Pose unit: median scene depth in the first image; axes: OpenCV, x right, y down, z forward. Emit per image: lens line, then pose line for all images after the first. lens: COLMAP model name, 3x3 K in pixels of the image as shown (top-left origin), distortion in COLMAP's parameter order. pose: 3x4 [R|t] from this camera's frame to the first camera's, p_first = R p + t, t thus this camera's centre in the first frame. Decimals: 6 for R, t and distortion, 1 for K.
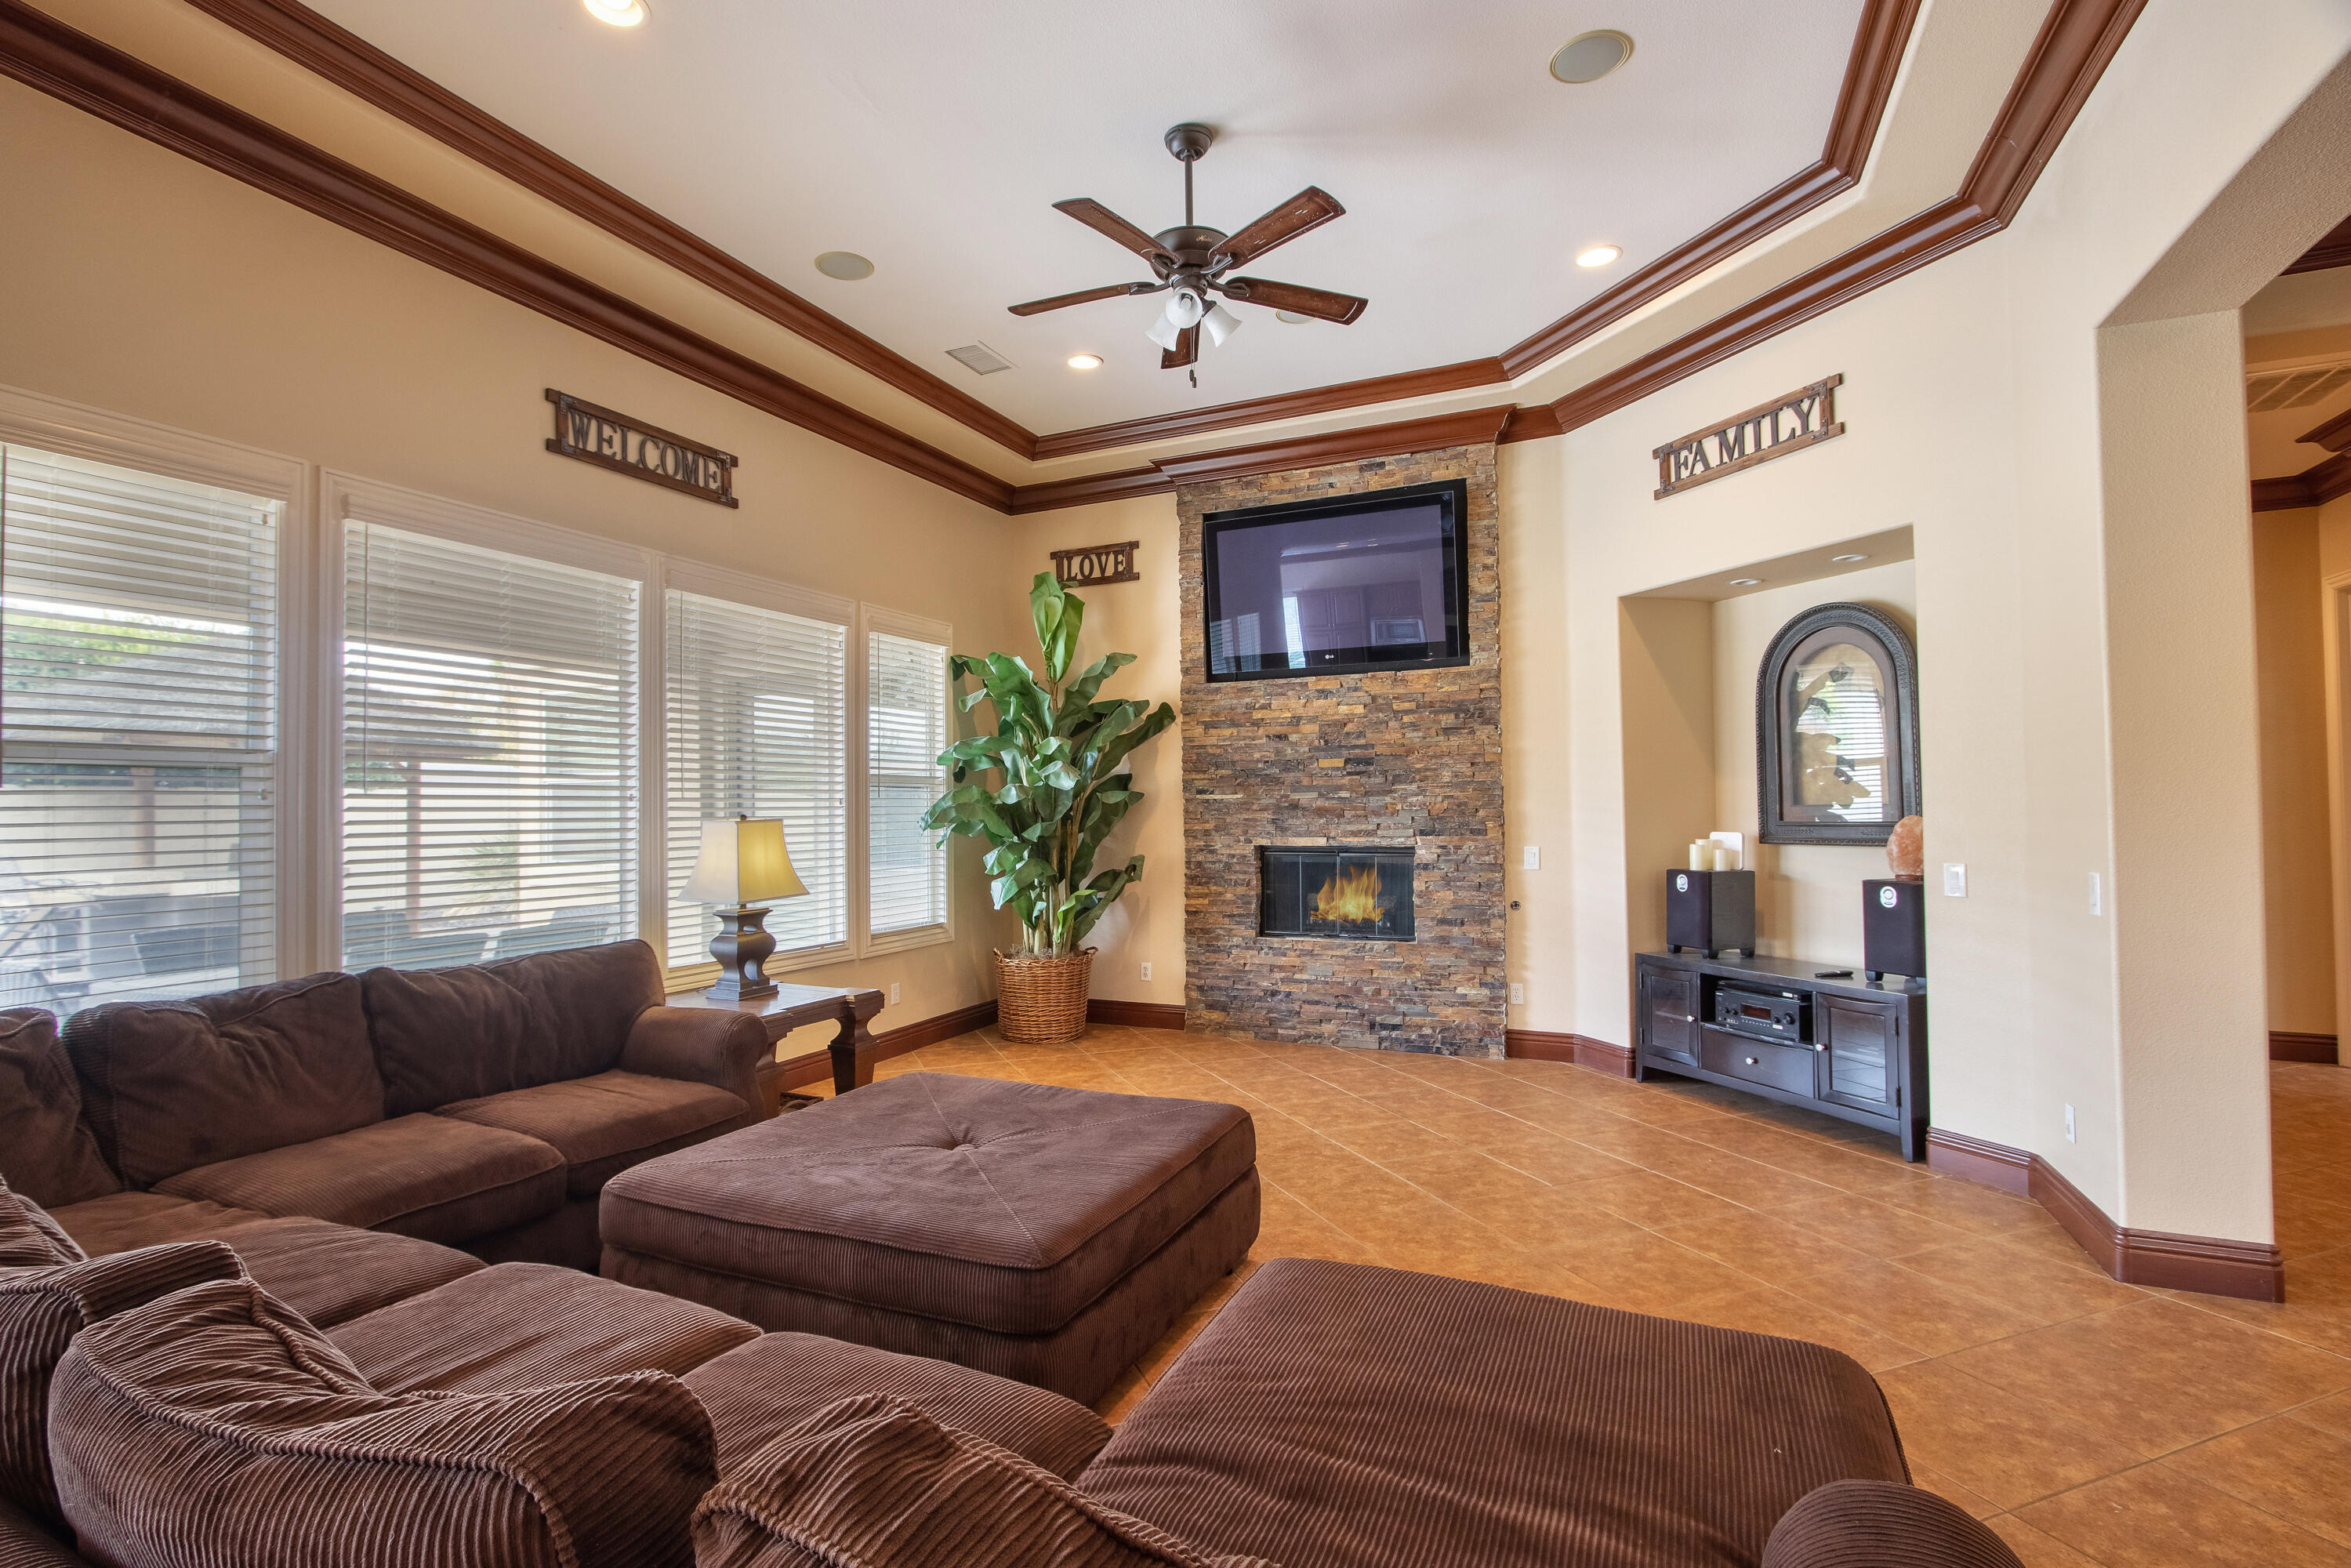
lens RADIAL K [[1127.0, 0, 1177.4], [0, 1127.0, 788.6], [0, 0, 1]] dist [0.005347, -0.000898]
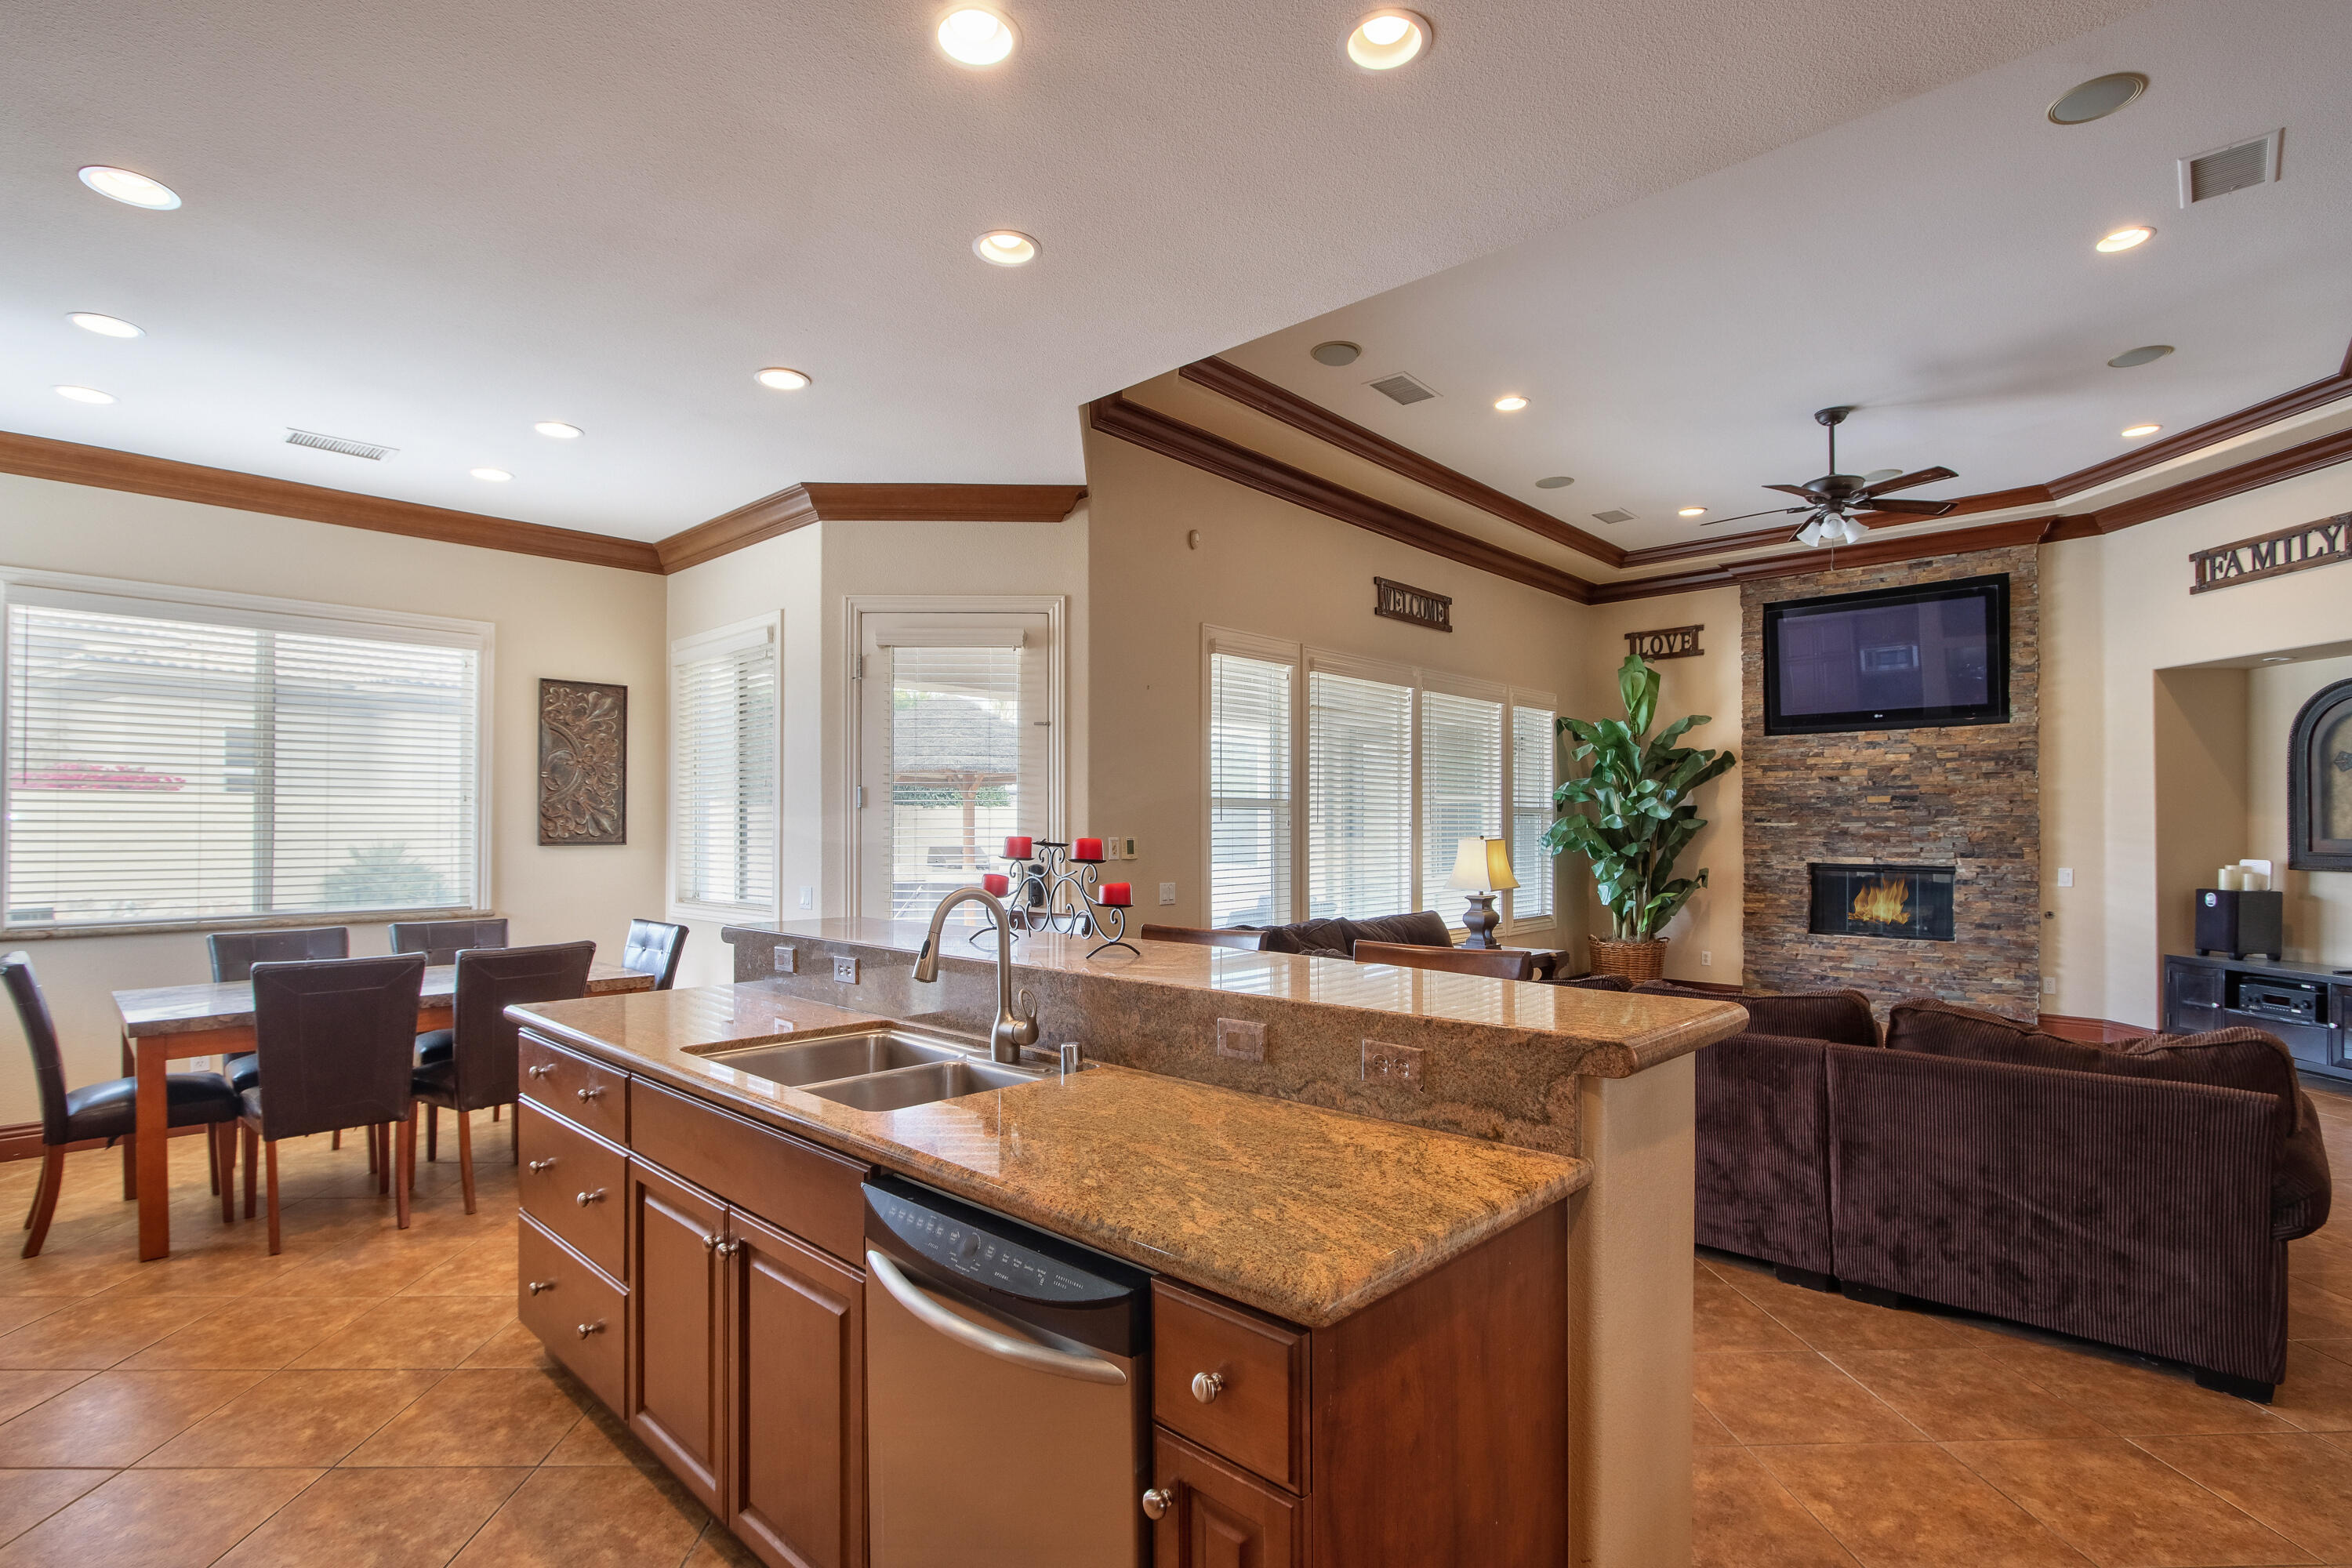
lens RADIAL K [[1127.5, 0, 1225.8], [0, 1127.5, 823.7], [0, 0, 1]] dist [0.005347, -0.000898]
pose [[0.951958, 0.010700, -0.306042, -0.185204], [-0.005182, 0.999809, 0.018838, -0.016294], [0.306186, -0.016347, 0.951831, -0.466523]]
